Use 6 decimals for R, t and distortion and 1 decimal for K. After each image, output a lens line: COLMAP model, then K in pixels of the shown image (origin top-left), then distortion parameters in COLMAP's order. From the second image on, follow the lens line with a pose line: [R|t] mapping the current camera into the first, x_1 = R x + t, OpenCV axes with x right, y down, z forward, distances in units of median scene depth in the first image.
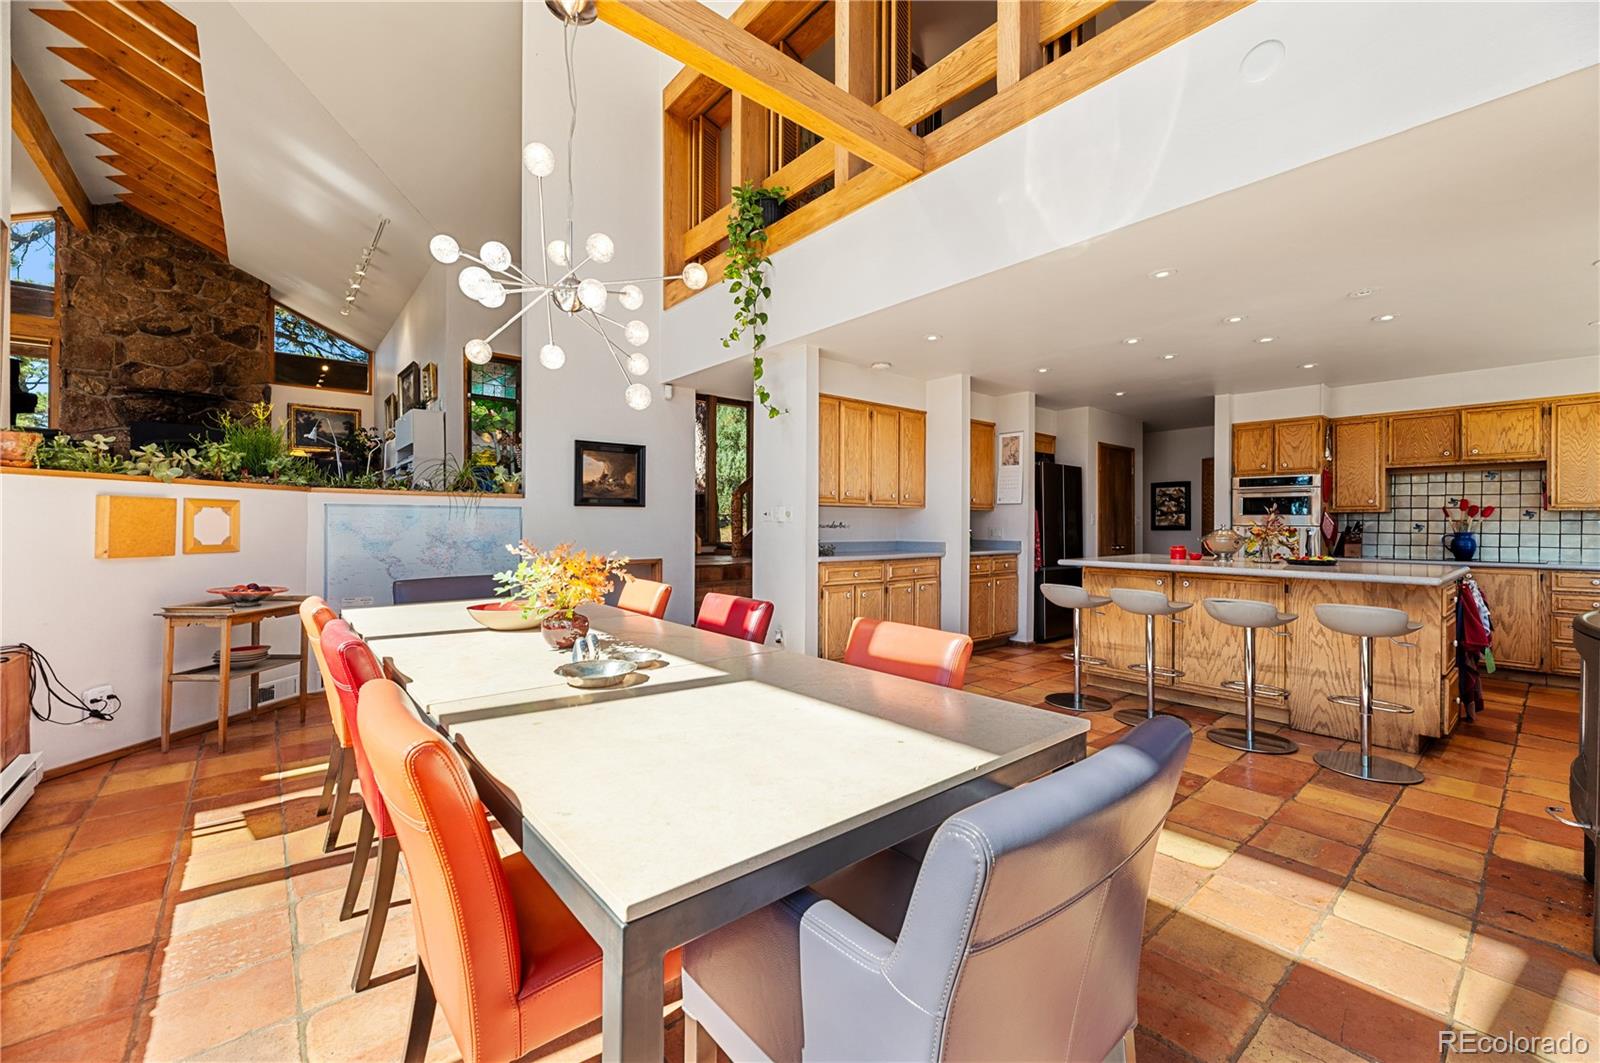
lens RADIAL K [[644.3, 0, 805.6], [0, 644.3, 524.5], [0, 0, 1]] dist [0.000668, 0.000123]
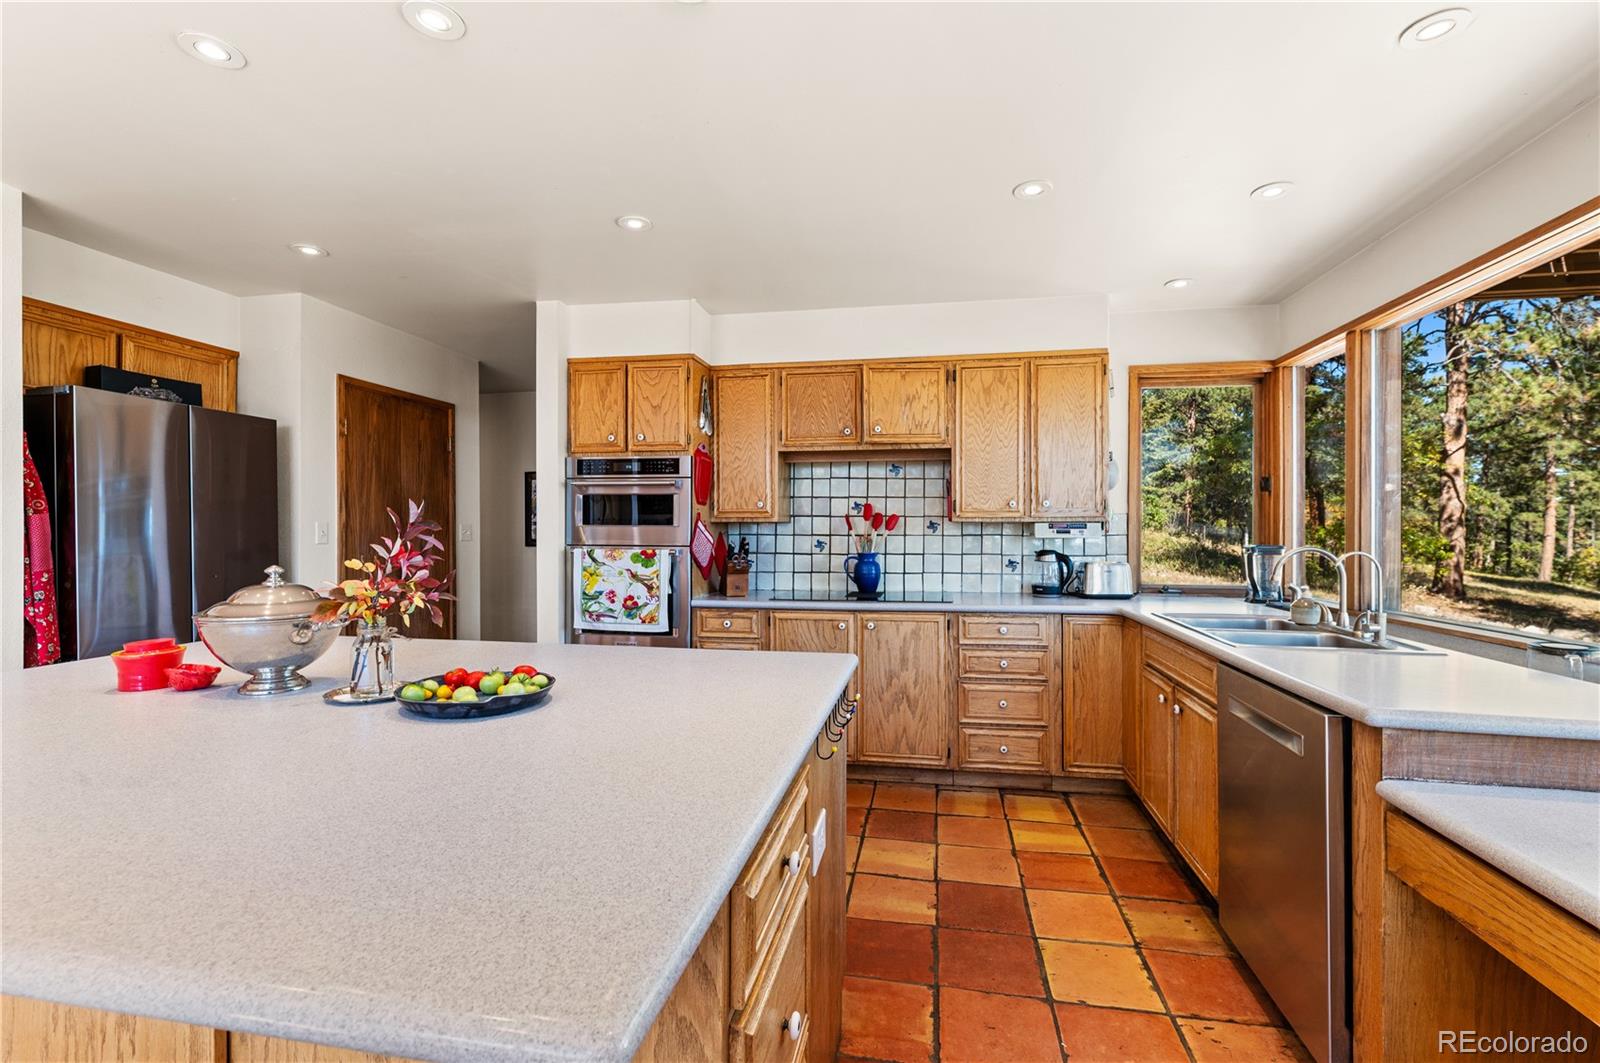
lens RADIAL K [[698.1, 0, 800.0], [0, 698.1, 531.5], [0, 0, 1]] dist [0.001908, -0.000307]
pose [[0.781210, -0.006683, 0.624233, 0.510026], [0.003237, 0.999973, 0.006653, -0.014983], [-0.624260, -0.003177, 0.781210, 0.474090]]
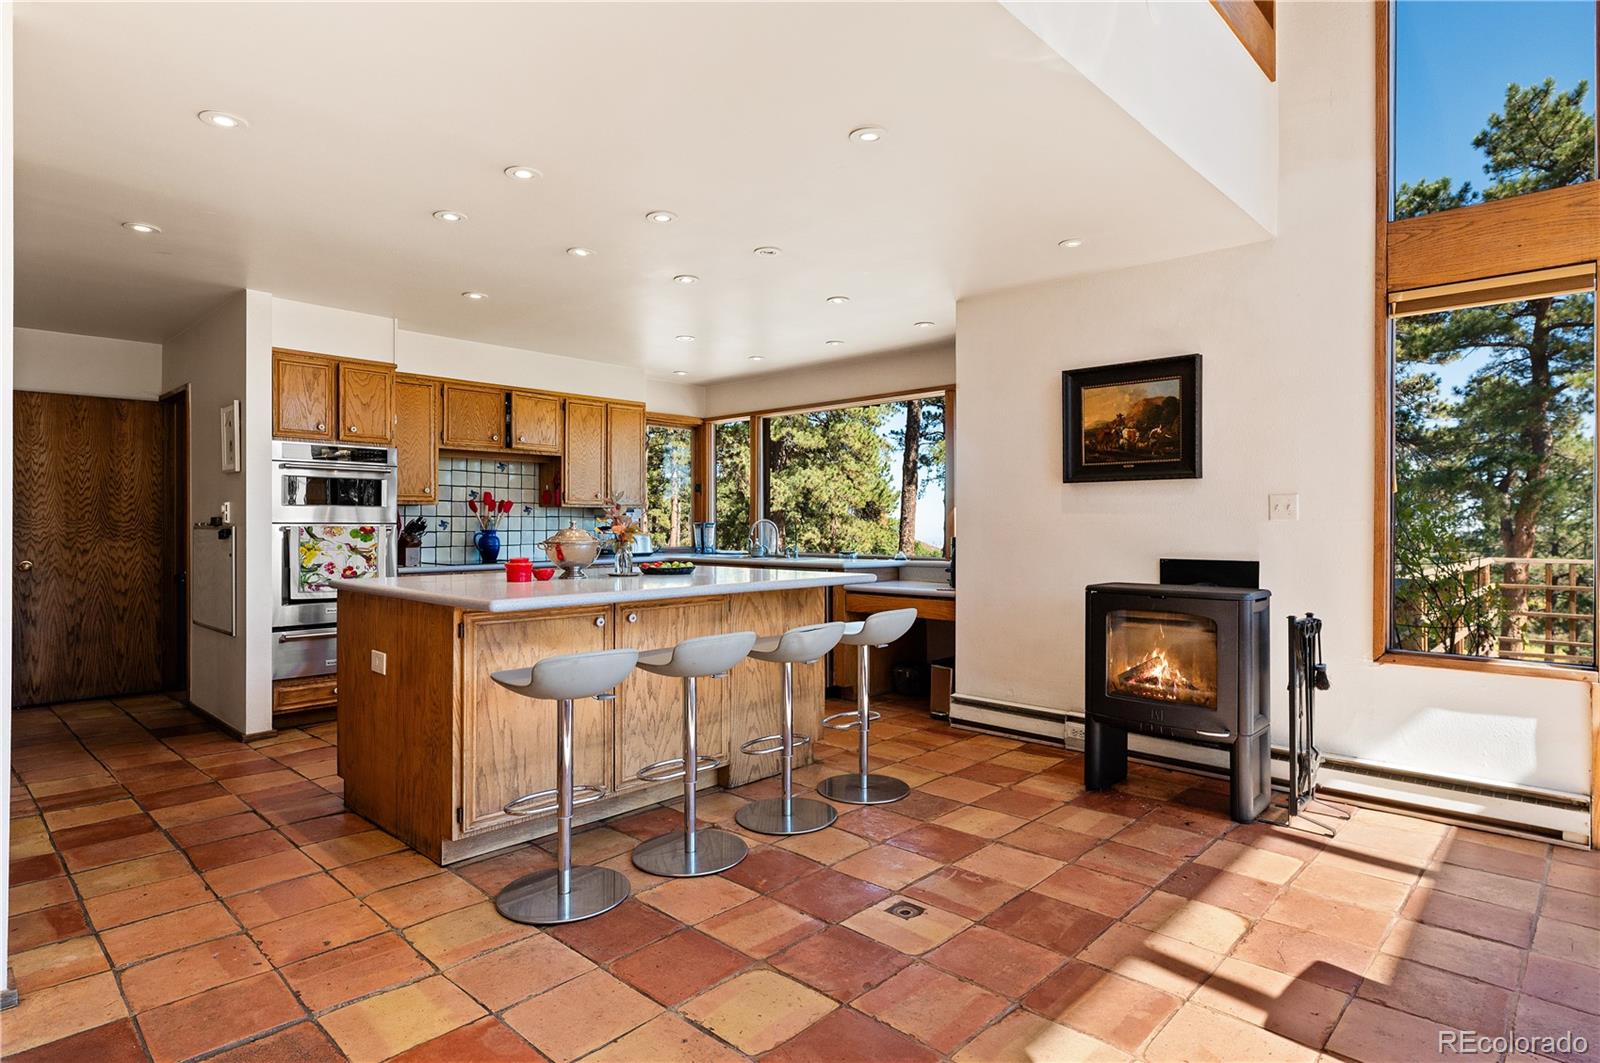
lens RADIAL K [[840.6, 0, 828.0], [0, 840.6, 523.6], [0, 0, 1]] dist [0.002716, -0.000063]
pose [[-0.122678, -0.004576, 0.992436, -0.167747], [0.001068, 0.999988, 0.004743, -0.001107], [-0.992446, 0.001642, -0.122671, 0.681335]]
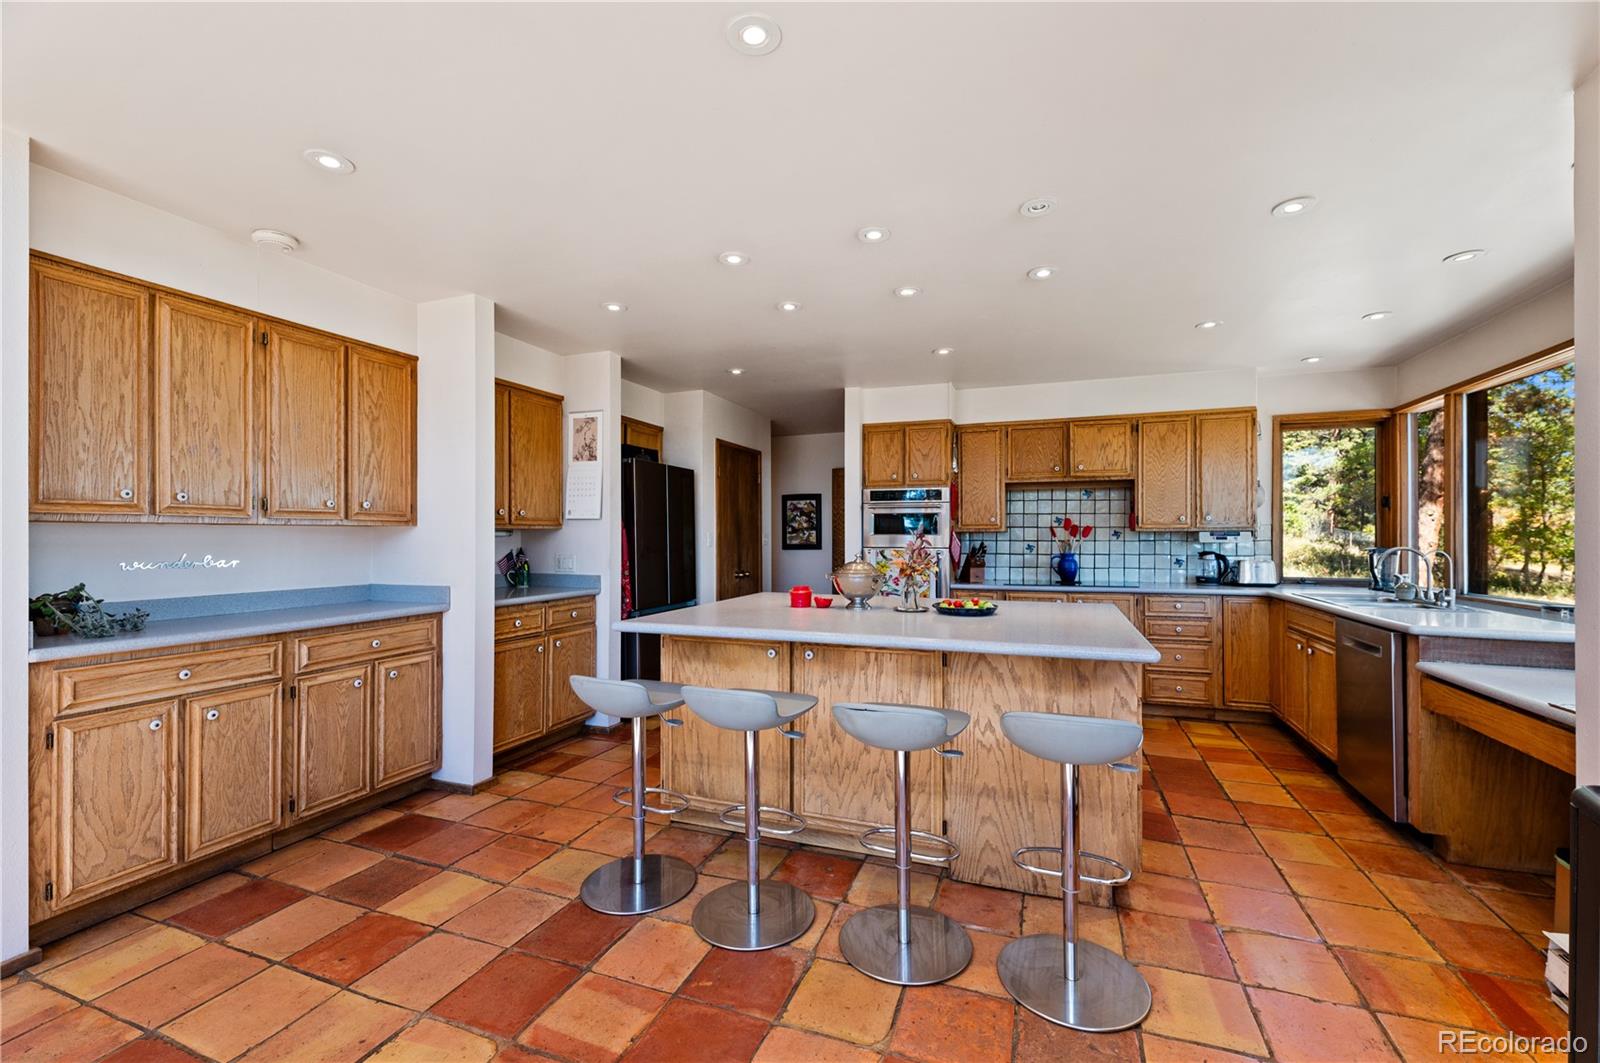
lens RADIAL K [[662.0, 0, 805.2], [0, 662.0, 535.8], [0, 0, 1]] dist [0.009228, -0.008442]
pose [[0.873185, -0.005409, 0.487359, 0.209365], [0.005545, 0.999984, 0.001163, -0.016632], [-0.487358, 0.001687, 0.873201, 0.337084]]
